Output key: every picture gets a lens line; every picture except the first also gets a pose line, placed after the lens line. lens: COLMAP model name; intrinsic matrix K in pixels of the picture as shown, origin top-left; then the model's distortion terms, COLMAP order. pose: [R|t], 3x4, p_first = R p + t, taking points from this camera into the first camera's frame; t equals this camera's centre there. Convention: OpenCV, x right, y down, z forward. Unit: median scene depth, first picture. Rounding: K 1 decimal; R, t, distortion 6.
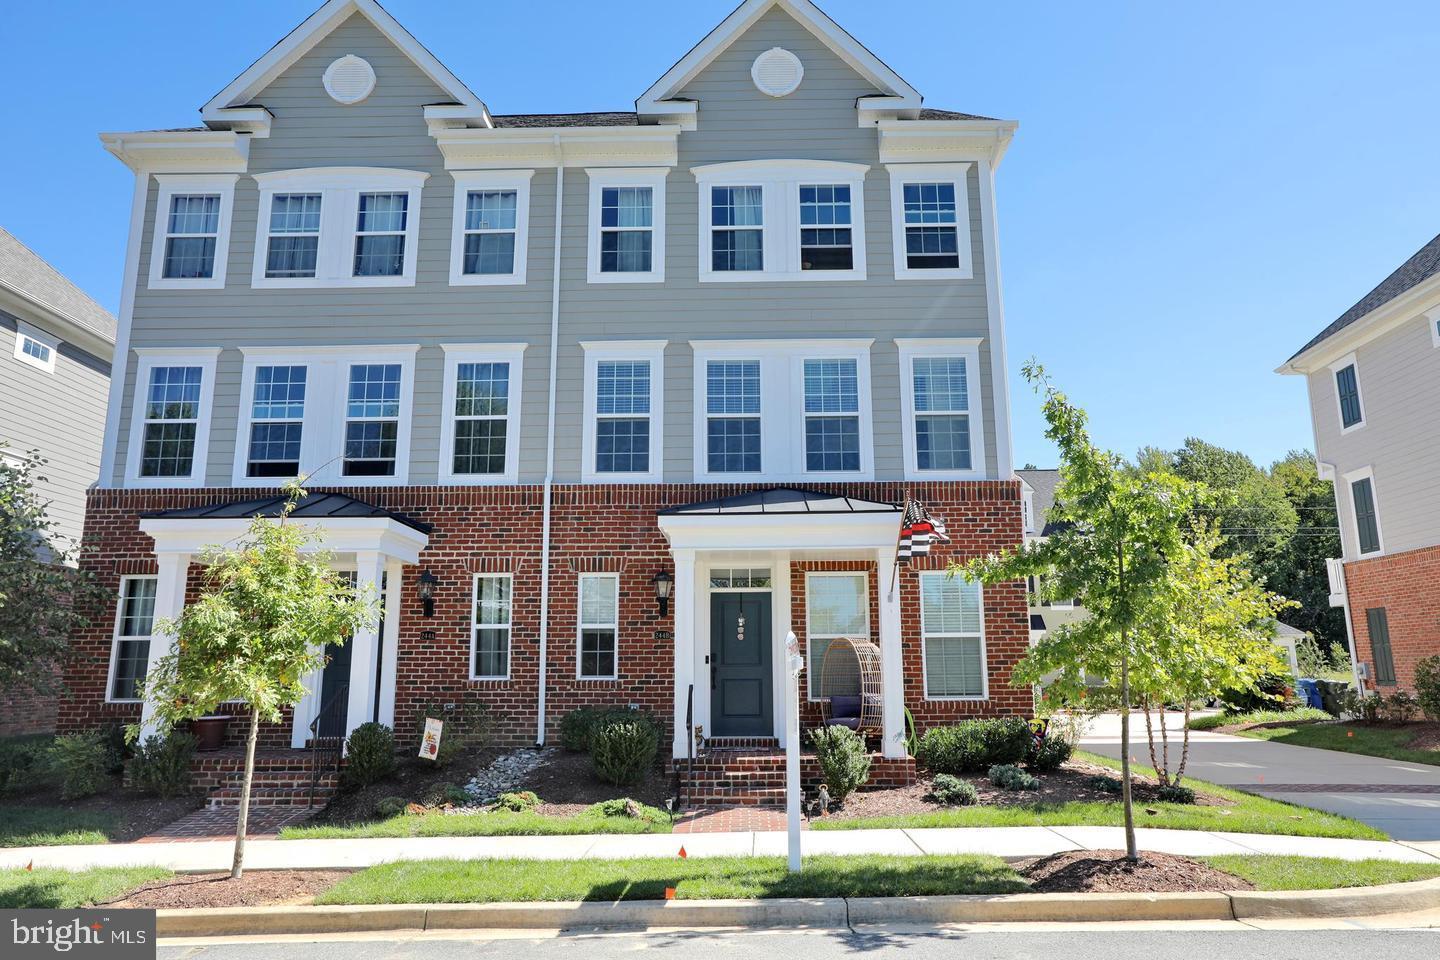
lens RADIAL K [[1008.5, 0, 725.0], [0, 1008.5, 473.0], [0, 0, 1]] dist [-0.019866, 0.013797]
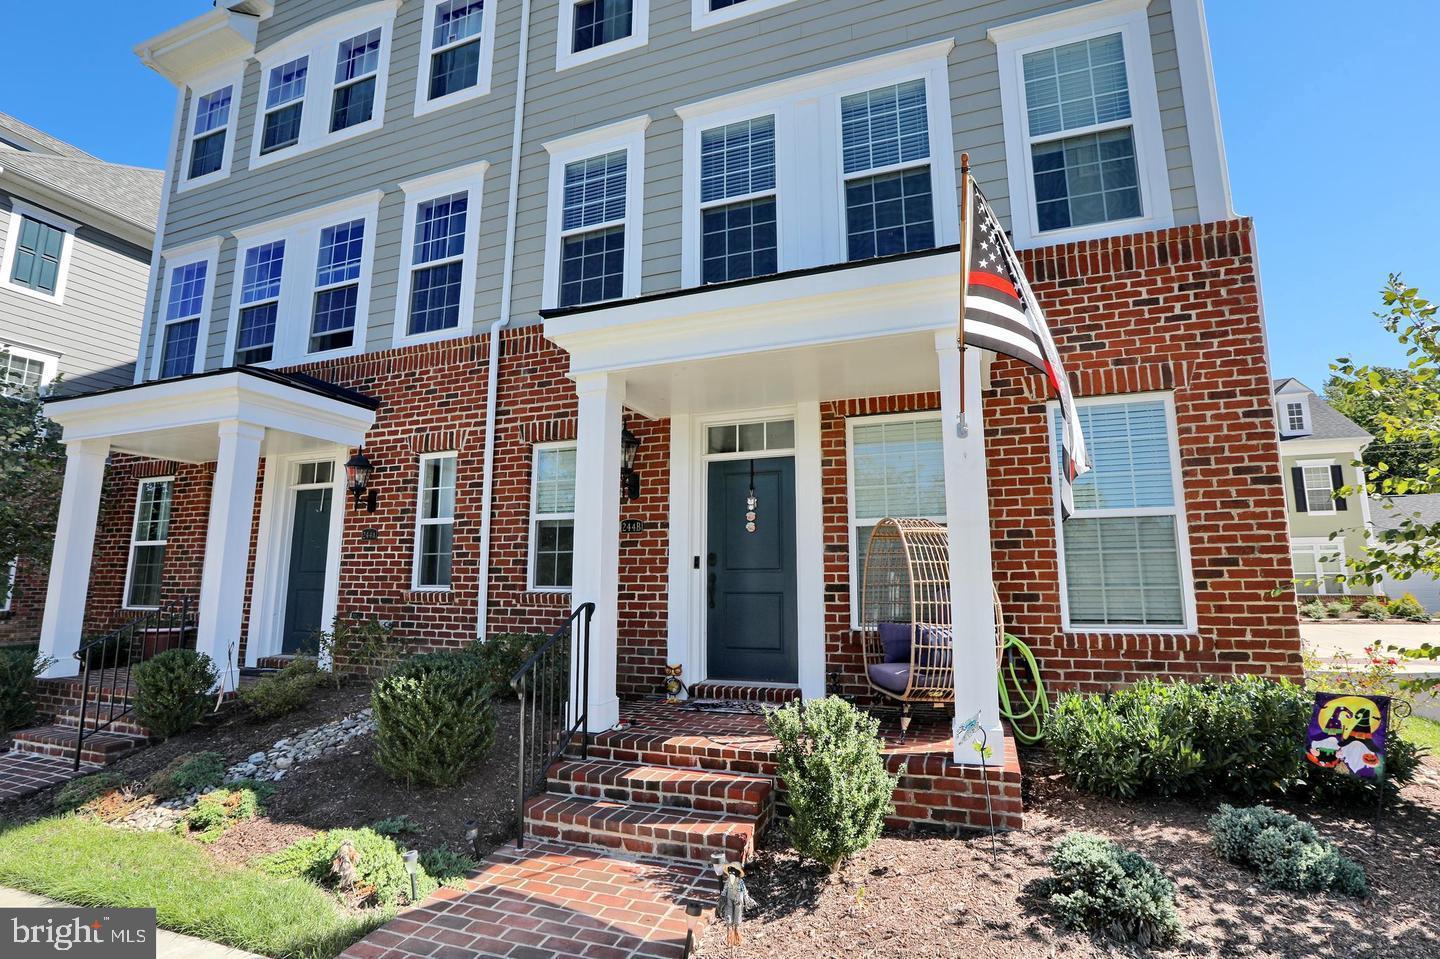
lens RADIAL K [[683.0, 0, 726.4], [0, 683.0, 482.4], [0, 0, 1]] dist [-0.044764, 0.011487]
pose [[0.944863, -0.045555, -0.324283, 0.144869], [0.061079, 0.997415, 0.037851, 0.117424], [0.321721, -0.055571, 0.945202, 0.588237]]
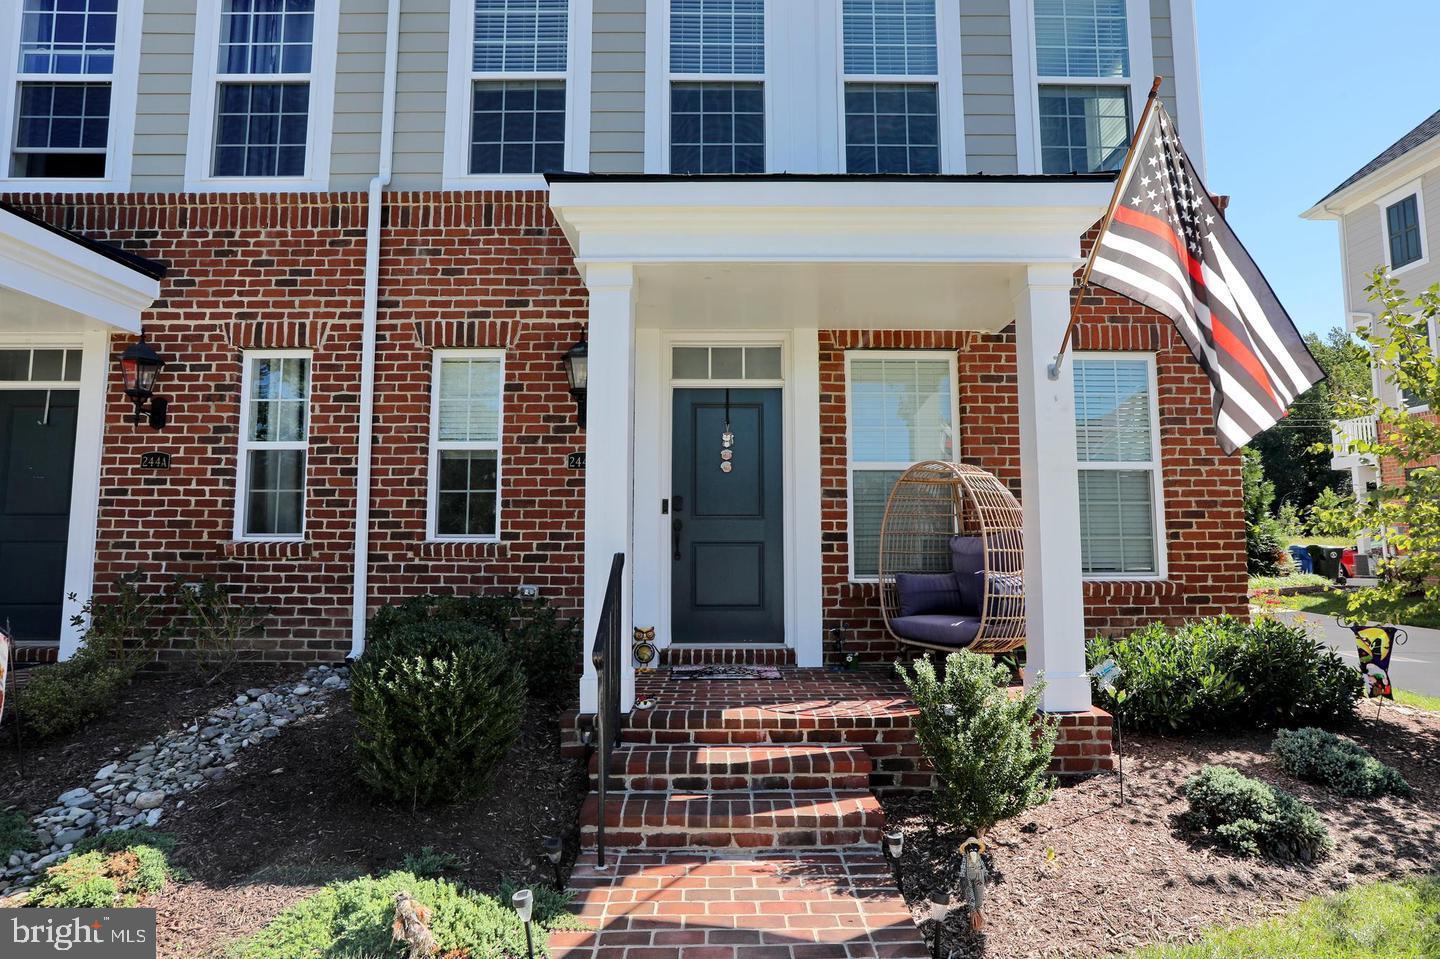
lens RADIAL K [[755.7, 0, 725.9], [0, 755.7, 473.0], [0, 0, 1]] dist [-0.033032, 0.012990]
pose [[0.999568, 0.006624, 0.028618, 0.003227], [-0.009754, 0.993812, 0.110648, 0.120188], [-0.027708, -0.110879, 0.993448, 0.587315]]
